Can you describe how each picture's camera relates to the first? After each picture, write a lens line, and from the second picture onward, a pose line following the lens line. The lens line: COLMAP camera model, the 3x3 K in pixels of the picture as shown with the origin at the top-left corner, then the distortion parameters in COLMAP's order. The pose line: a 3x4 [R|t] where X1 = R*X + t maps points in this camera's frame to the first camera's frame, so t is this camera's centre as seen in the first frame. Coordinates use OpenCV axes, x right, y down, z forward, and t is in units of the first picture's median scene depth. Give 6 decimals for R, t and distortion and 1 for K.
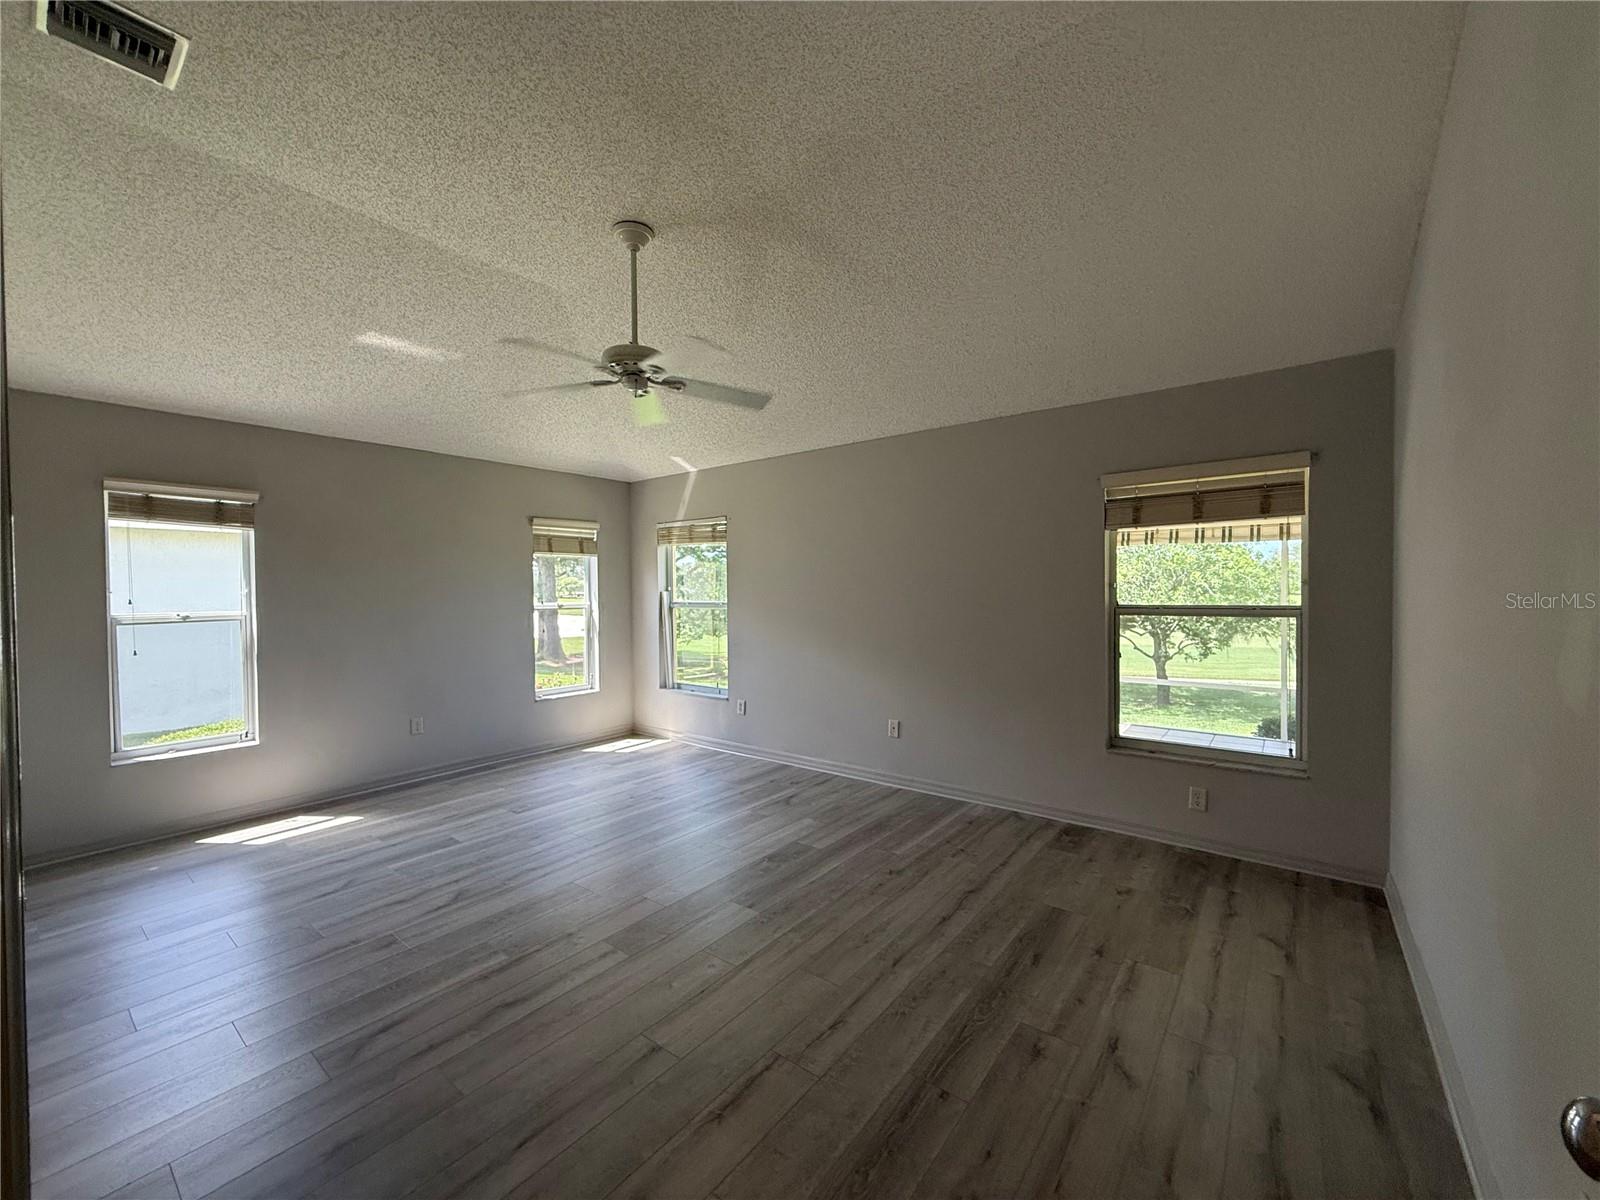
lens RADIAL K [[635.7, 0, 796.8], [0, 635.7, 600.6], [0, 0, 1]] dist [0.000274, 0.000076]
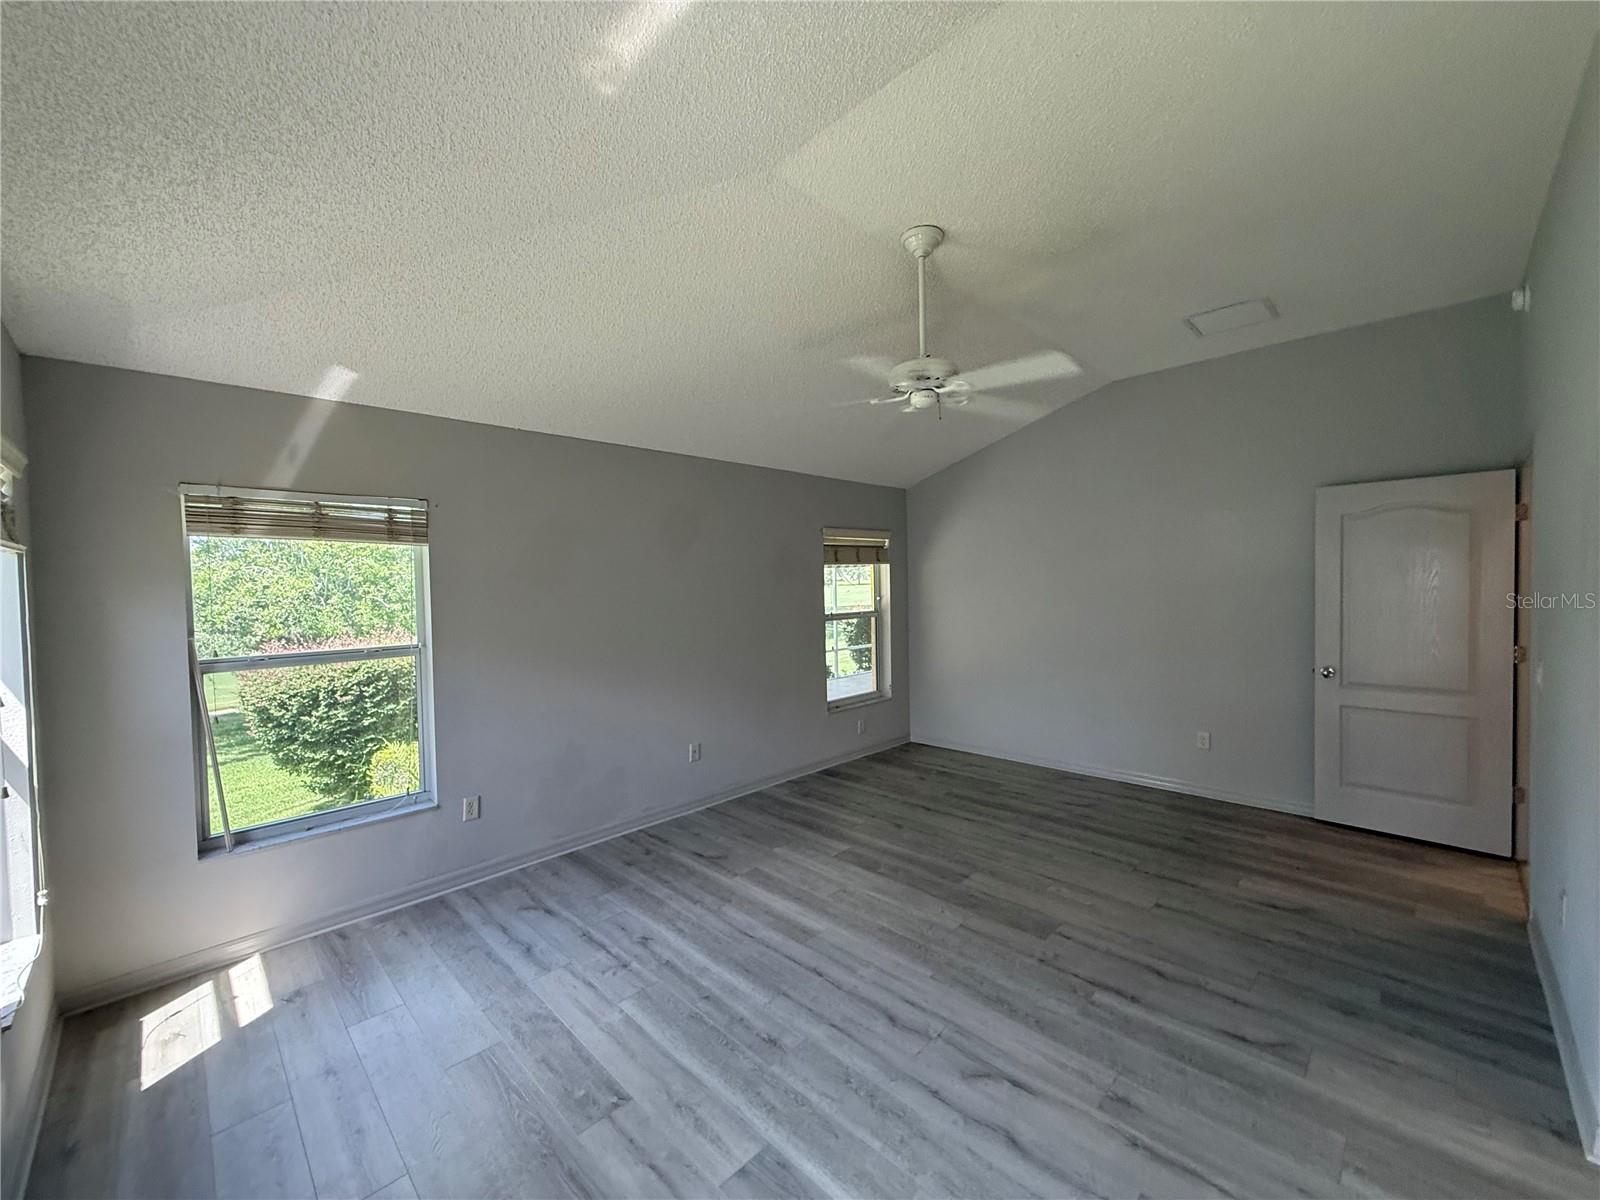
lens RADIAL K [[635.7, 0, 796.8], [0, 635.7, 600.6], [0, 0, 1]] dist [0.000274, 0.000076]
pose [[0.123404, -0.020760, 0.992139, -1.020365], [0.036958, 0.999184, 0.016310, -0.055639], [-0.991668, 0.034655, 0.124071, 0.907938]]
